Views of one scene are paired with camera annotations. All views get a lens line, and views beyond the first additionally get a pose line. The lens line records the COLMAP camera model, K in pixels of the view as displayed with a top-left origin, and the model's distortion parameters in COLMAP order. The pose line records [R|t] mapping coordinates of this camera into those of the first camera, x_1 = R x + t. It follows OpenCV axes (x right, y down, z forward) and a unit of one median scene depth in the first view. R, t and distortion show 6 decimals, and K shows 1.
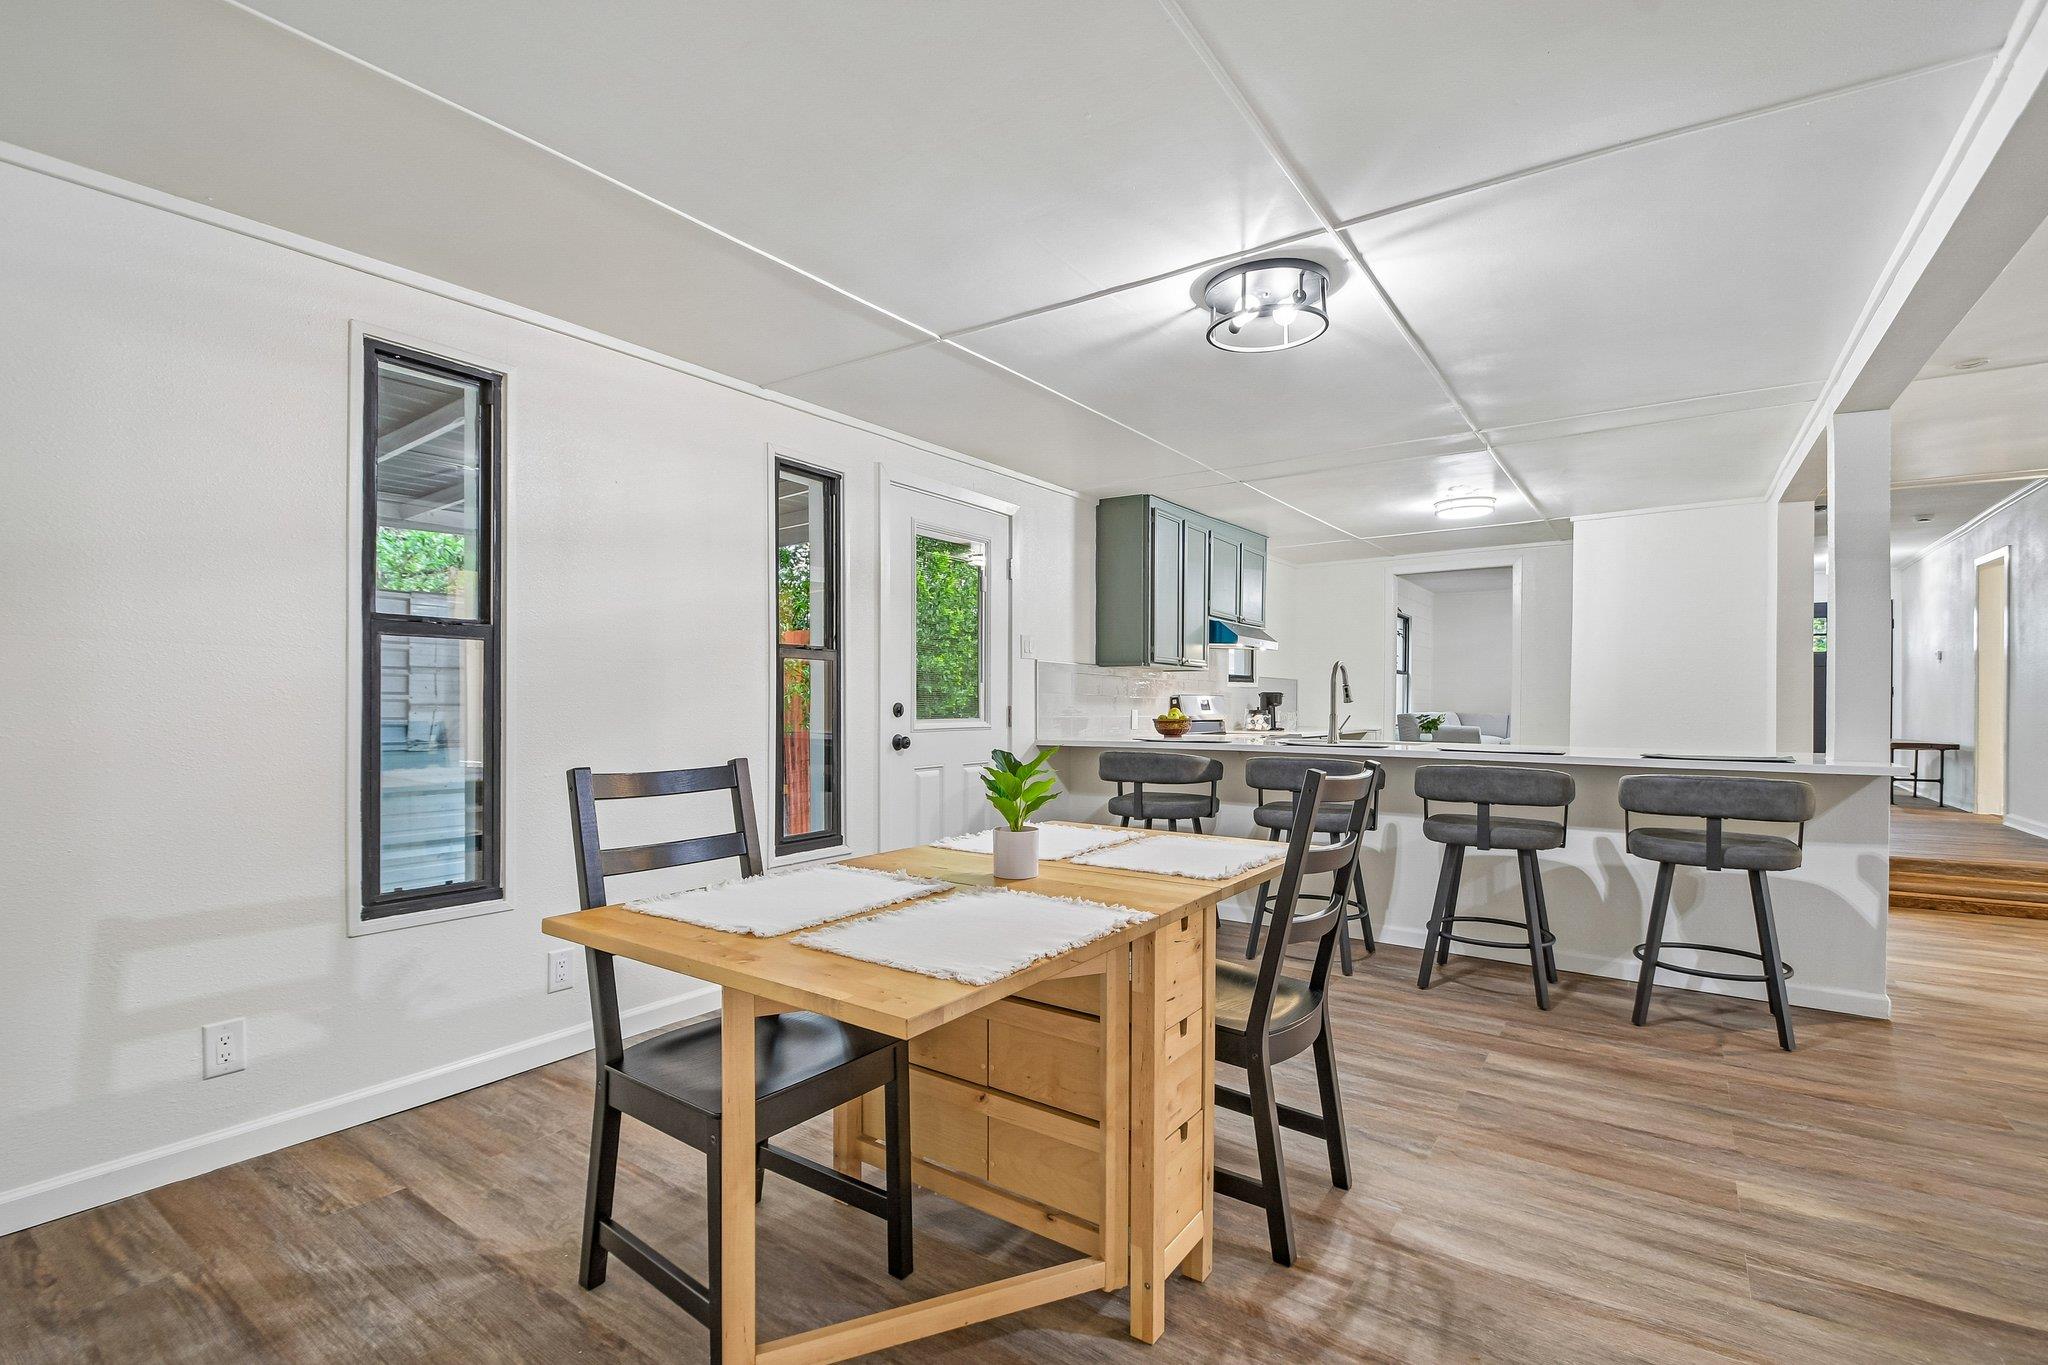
lens RADIAL K [[919.1, 0, 1017.4], [0, 919.1, 708.4], [0, 0, 1]] dist [0.014495, -0.015558]
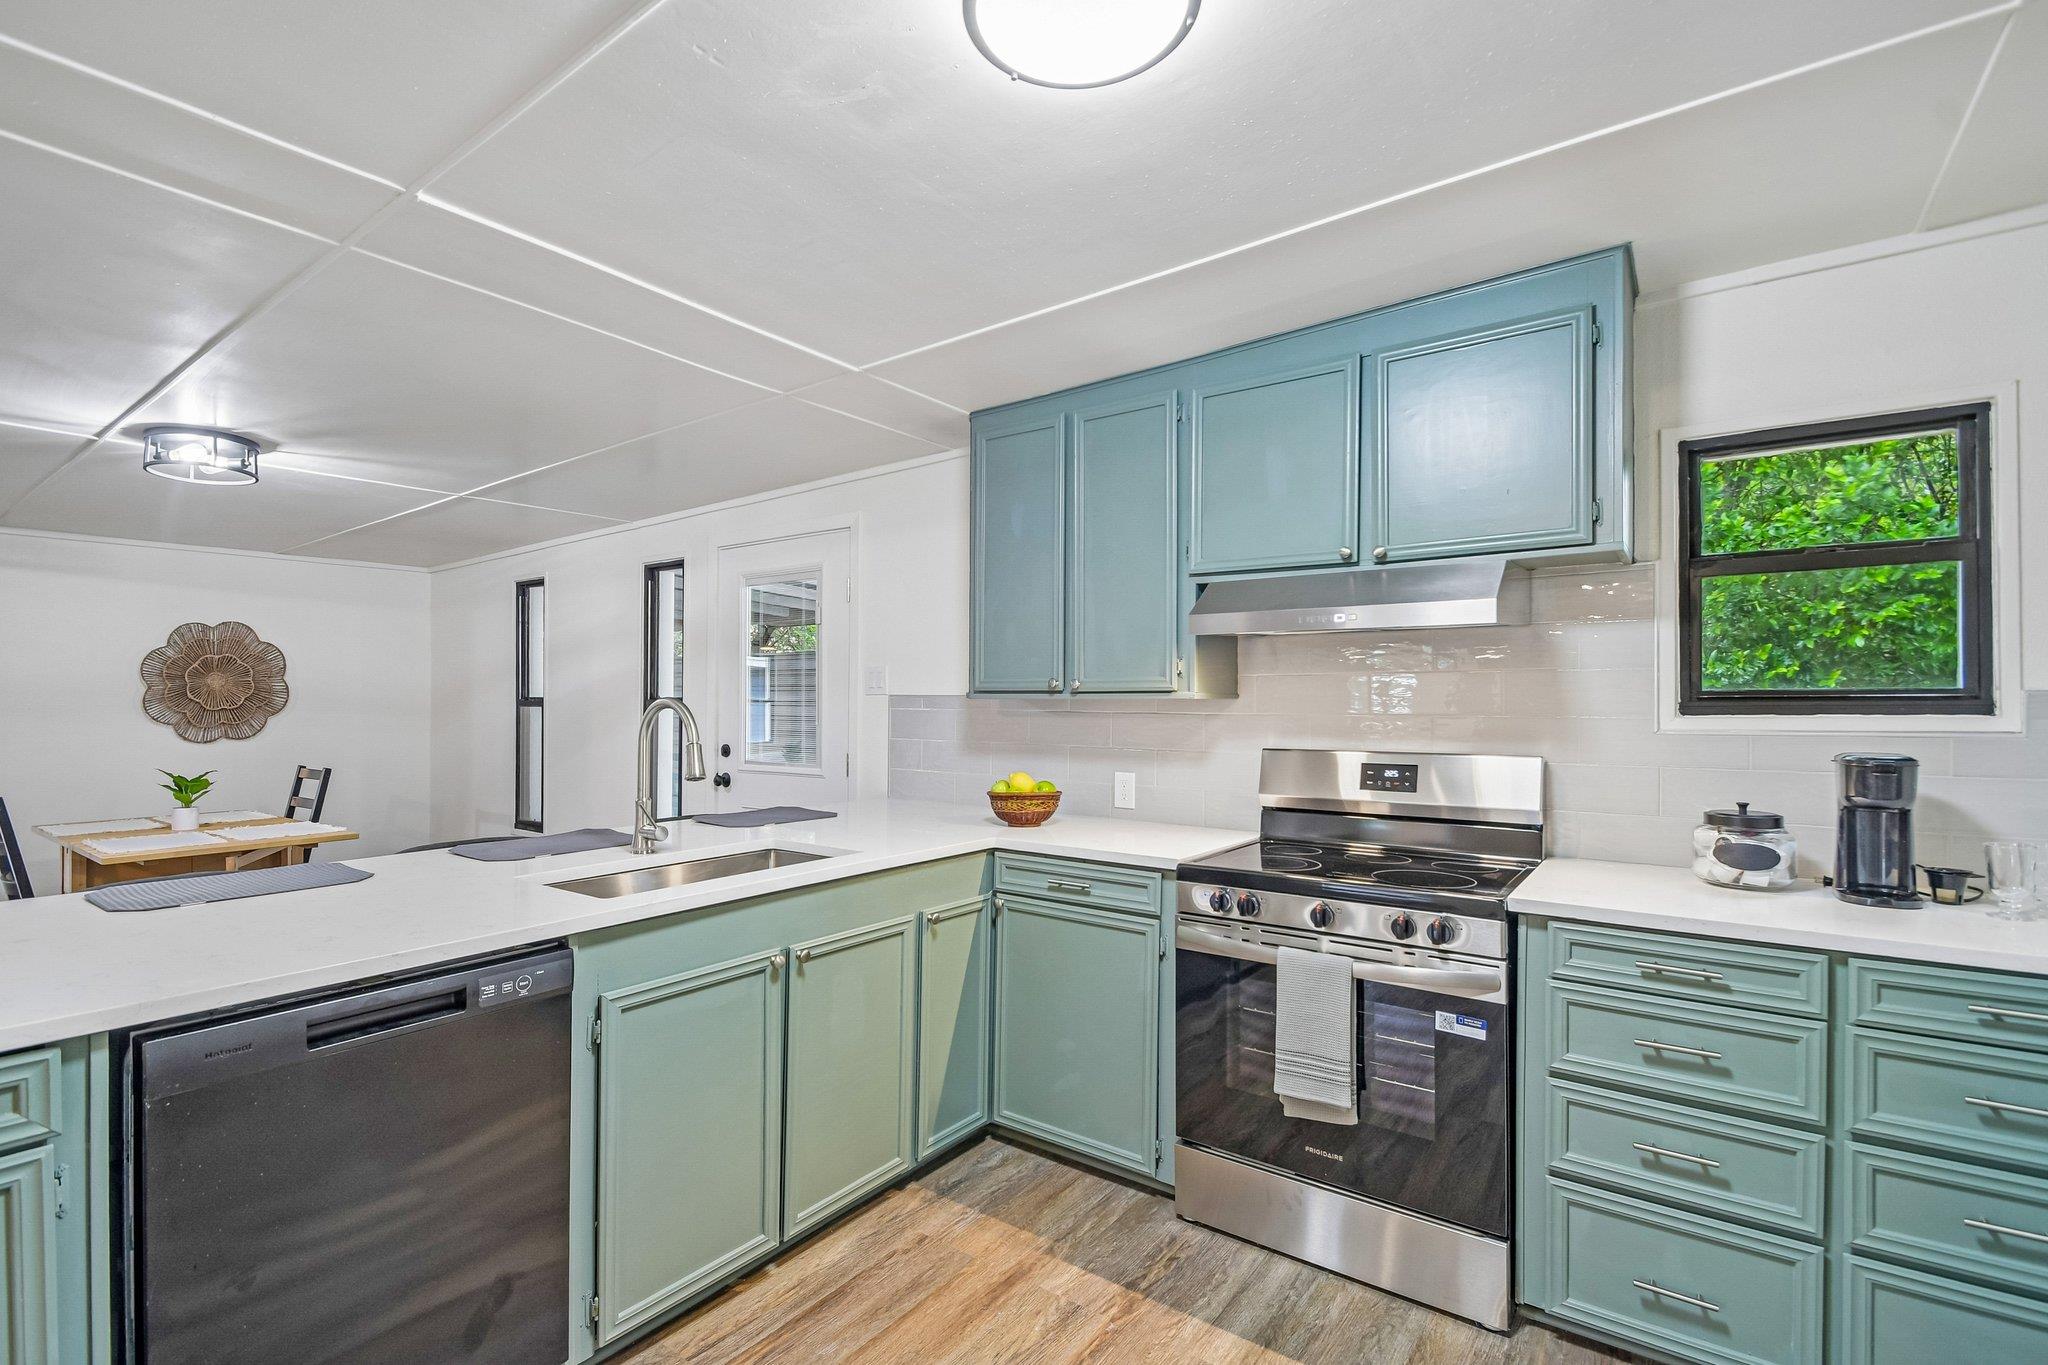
lens RADIAL K [[919.1, 0, 1017.4], [0, 919.1, 708.4], [0, 0, 1]] dist [0.014495, -0.015558]
pose [[-0.005423, 0.003817, -0.999978, 1.286821], [-0.004861, 0.999981, 0.003843, -0.073383], [0.999973, 0.004882, -0.005404, 1.800664]]
